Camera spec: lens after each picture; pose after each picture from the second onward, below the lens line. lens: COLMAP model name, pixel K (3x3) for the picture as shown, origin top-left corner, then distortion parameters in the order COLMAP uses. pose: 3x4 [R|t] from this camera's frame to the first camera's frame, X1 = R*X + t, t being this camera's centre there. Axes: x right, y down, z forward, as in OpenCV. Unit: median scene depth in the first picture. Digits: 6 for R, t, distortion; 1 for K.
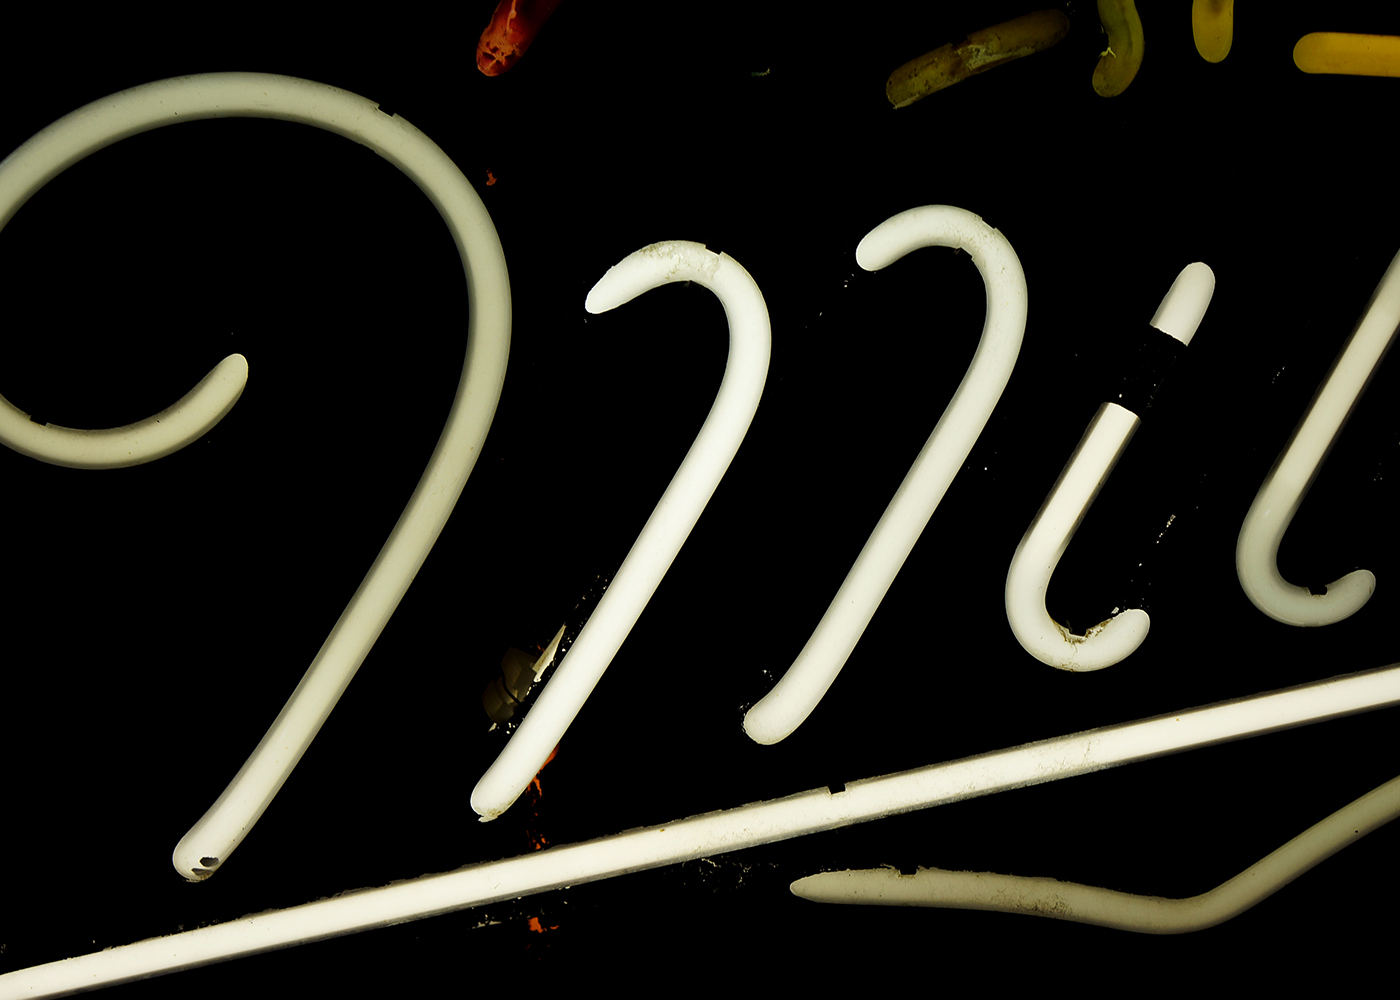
lens RADIAL K [[2317.3, 0, 701.1], [0, 2317.3, 506.7], [0, 0, 1]] dist [-0.014847, 0.000000]
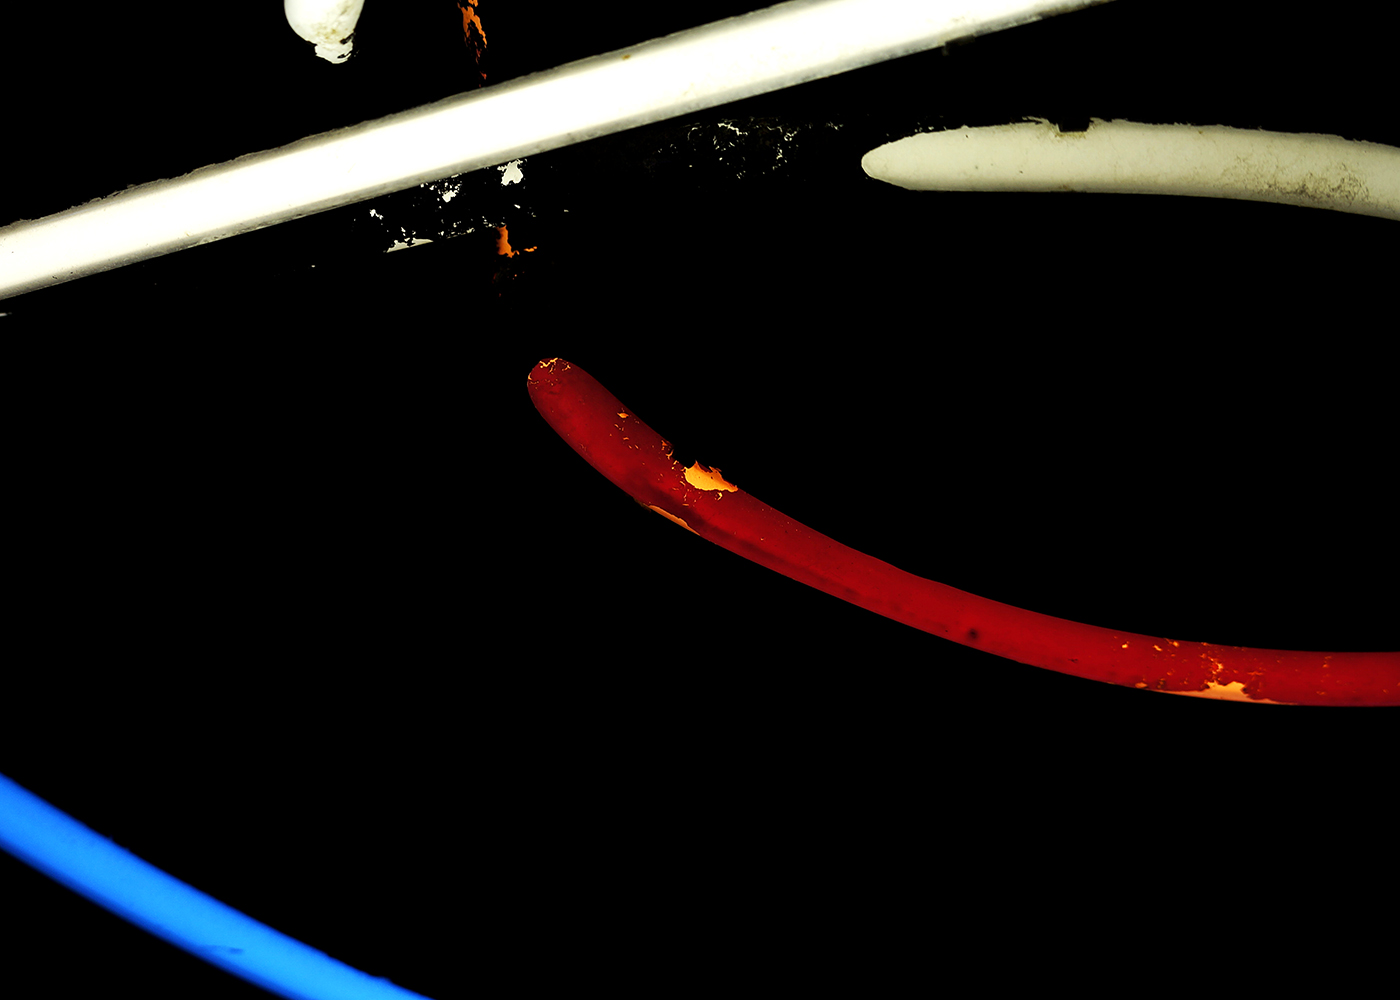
lens RADIAL K [[1248.8, 0, 712.8], [0, 1248.8, 511.0], [0, 0, 1]] dist [-0.034086, 0.000750]
pose [[0.989101, 0.007716, -0.147033, 0.047844], [0.044376, 0.936566, 0.347671, 0.135739], [0.140389, -0.350407, 0.926016, 0.674776]]
